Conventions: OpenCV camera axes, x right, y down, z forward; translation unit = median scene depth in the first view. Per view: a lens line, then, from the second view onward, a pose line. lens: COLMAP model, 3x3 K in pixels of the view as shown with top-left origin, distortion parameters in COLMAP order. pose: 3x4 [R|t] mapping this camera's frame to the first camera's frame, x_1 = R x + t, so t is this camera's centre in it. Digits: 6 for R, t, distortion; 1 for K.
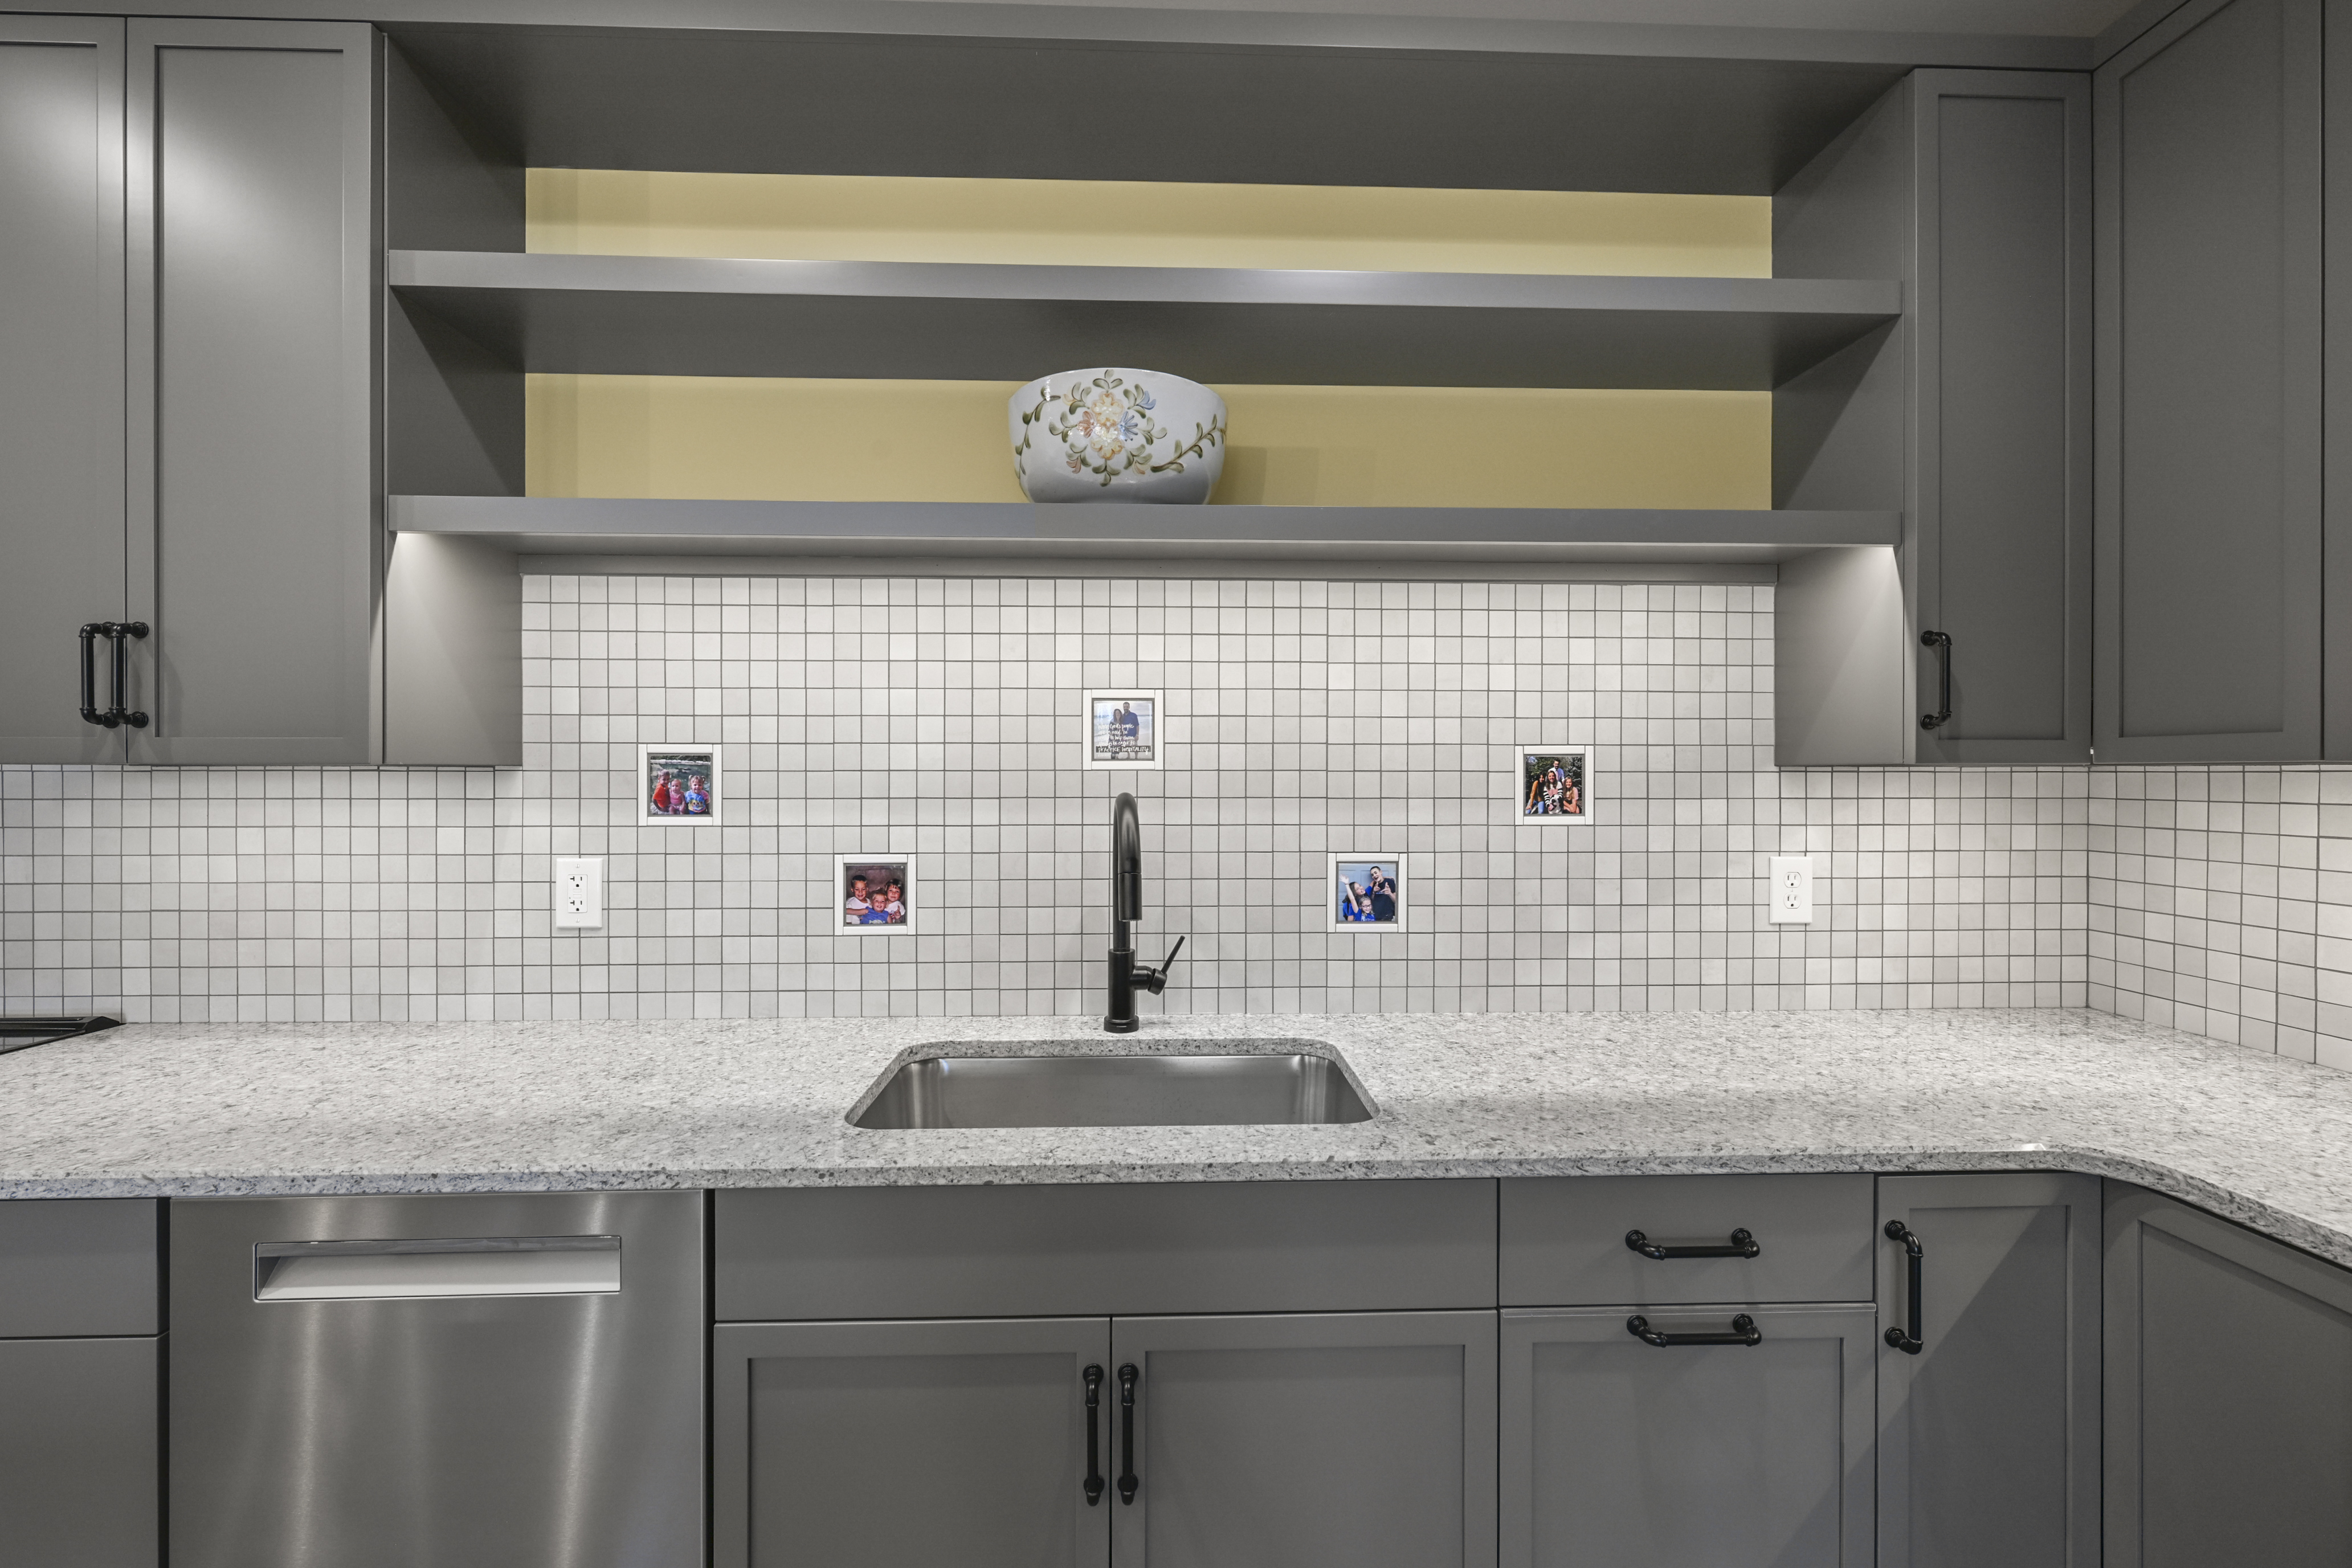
lens RADIAL K [[943.3, 0, 1171.1], [0, 943.3, 771.5], [0, 0, 1]] dist [0.002196, 0.000184]
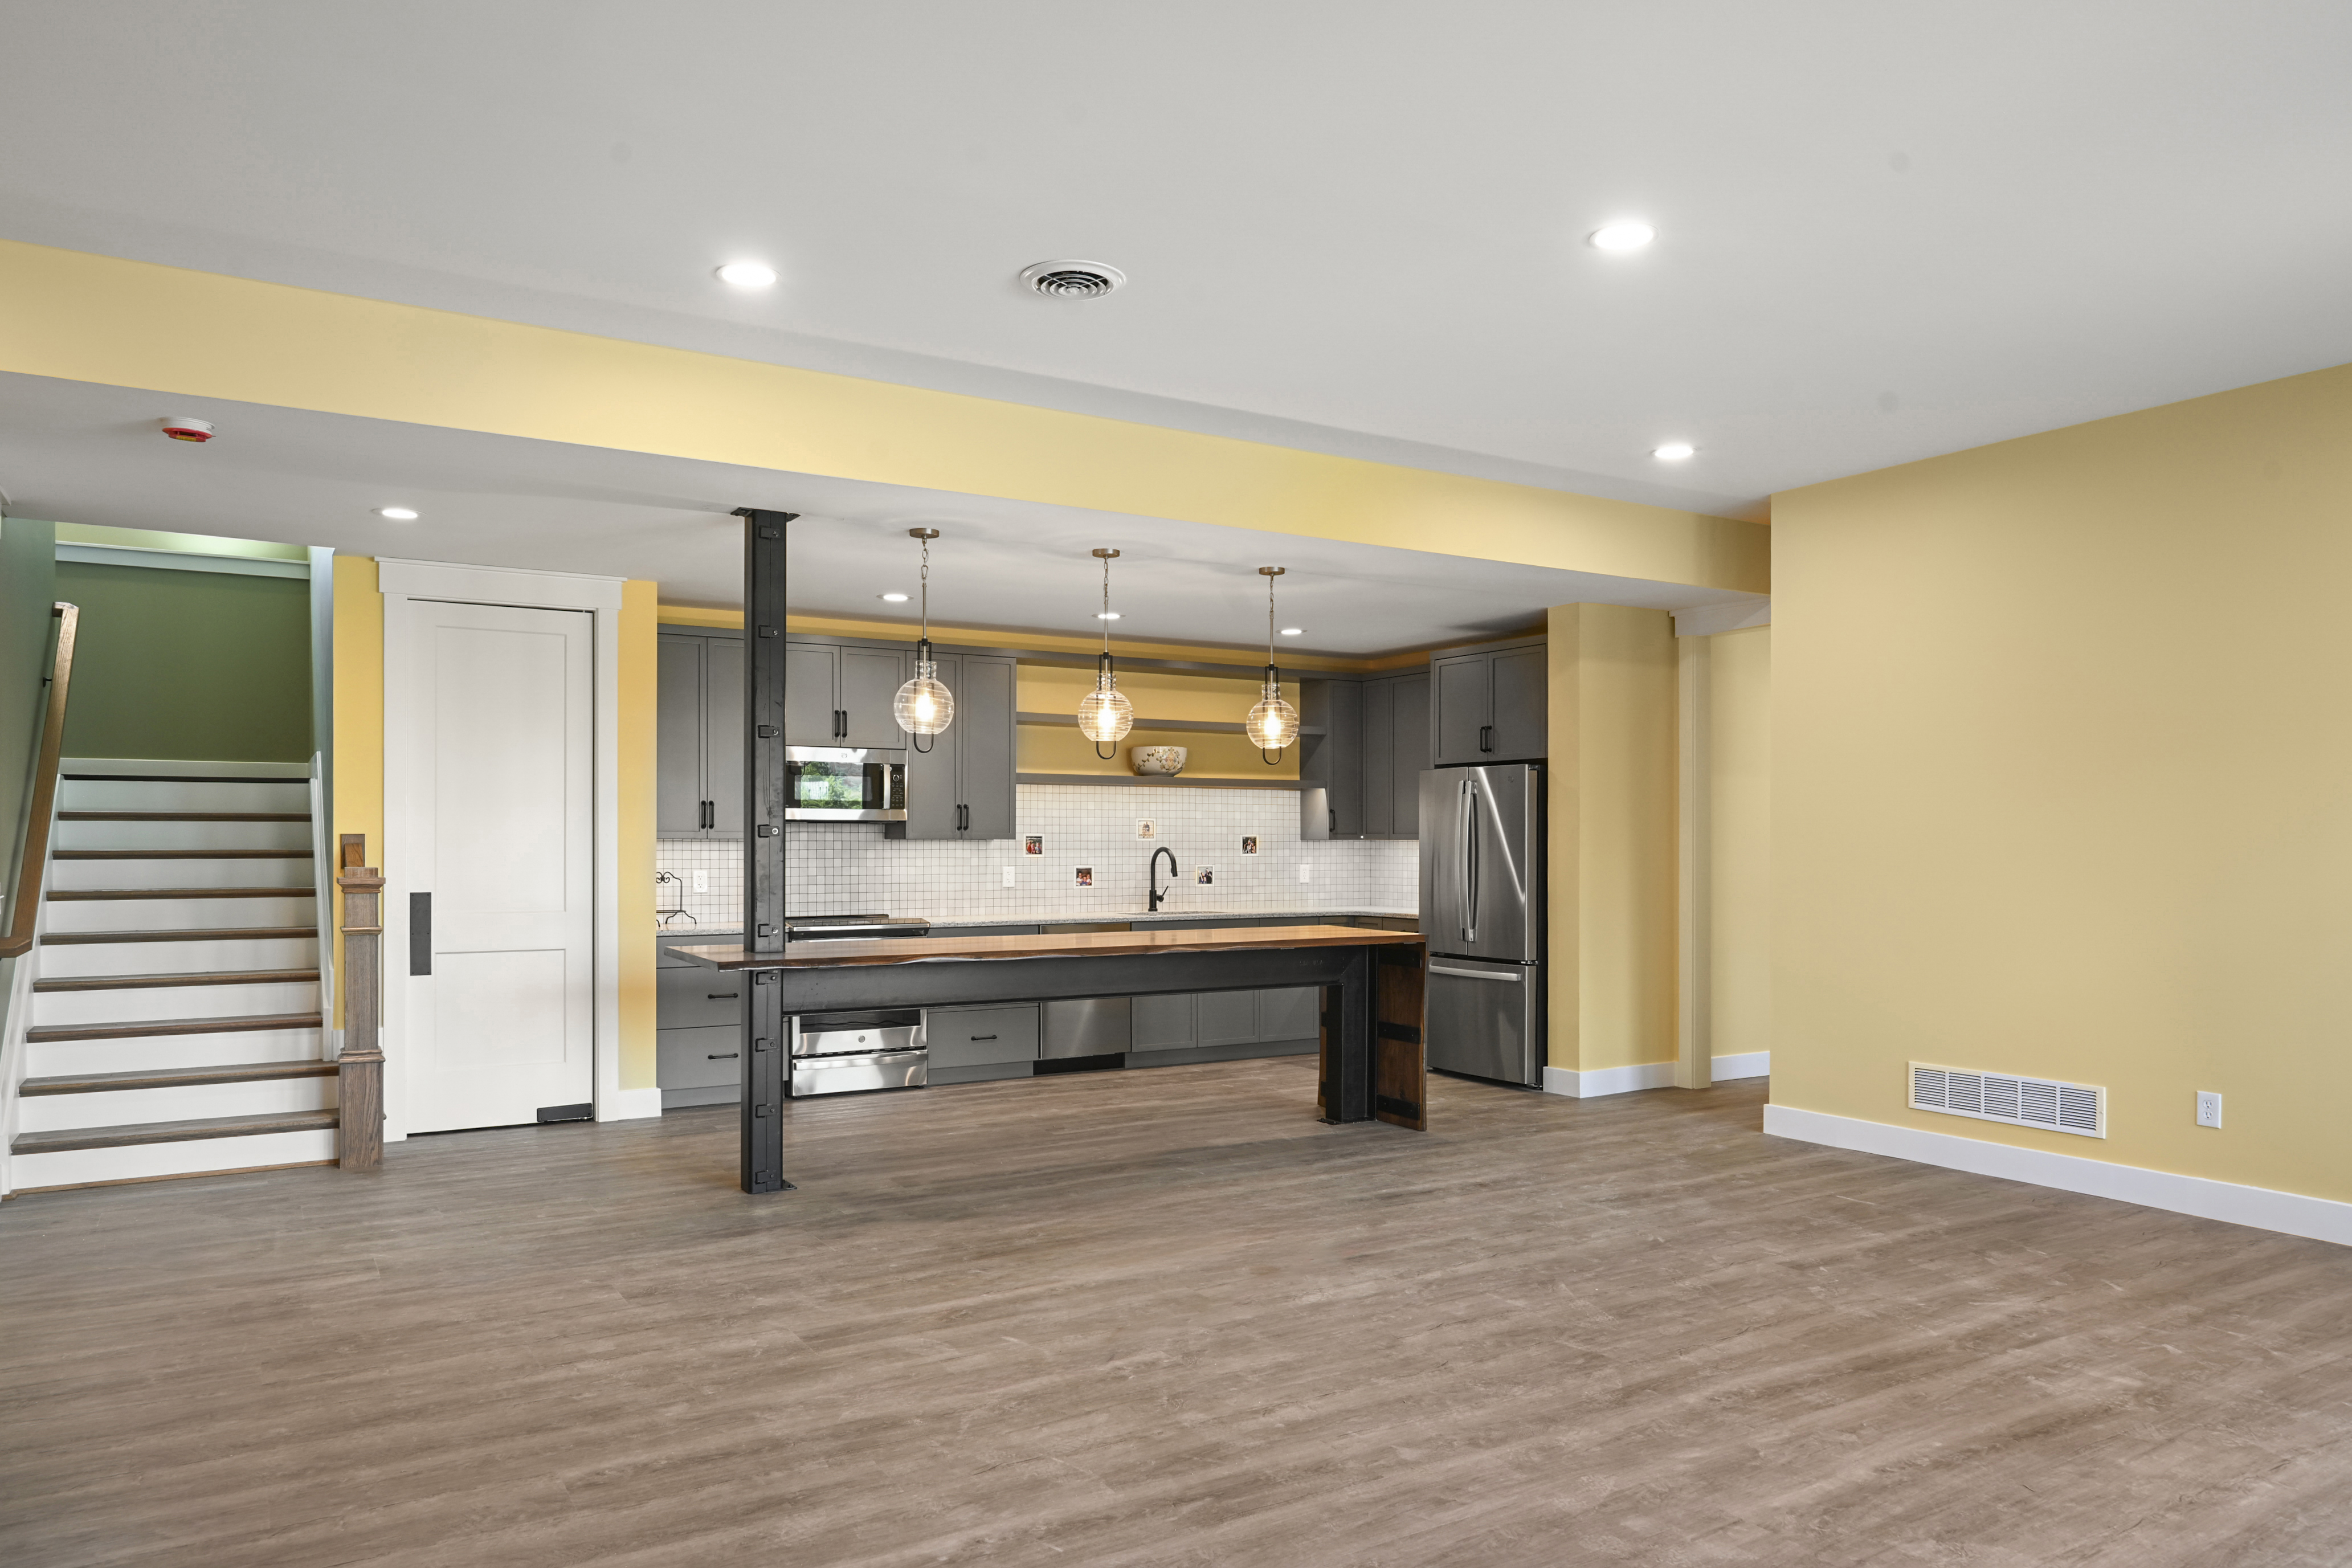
lens RADIAL K [[1480.6, 0, 1173.8], [0, 1480.6, 794.6], [0, 0, 1]] dist [-0.001235, -0.000012]
pose [[0.875951, 0.015680, 0.482145, -2.707141], [0.000994, 0.999411, -0.034309, 0.015495], [-0.482399, 0.030533, 0.875420, -4.010968]]
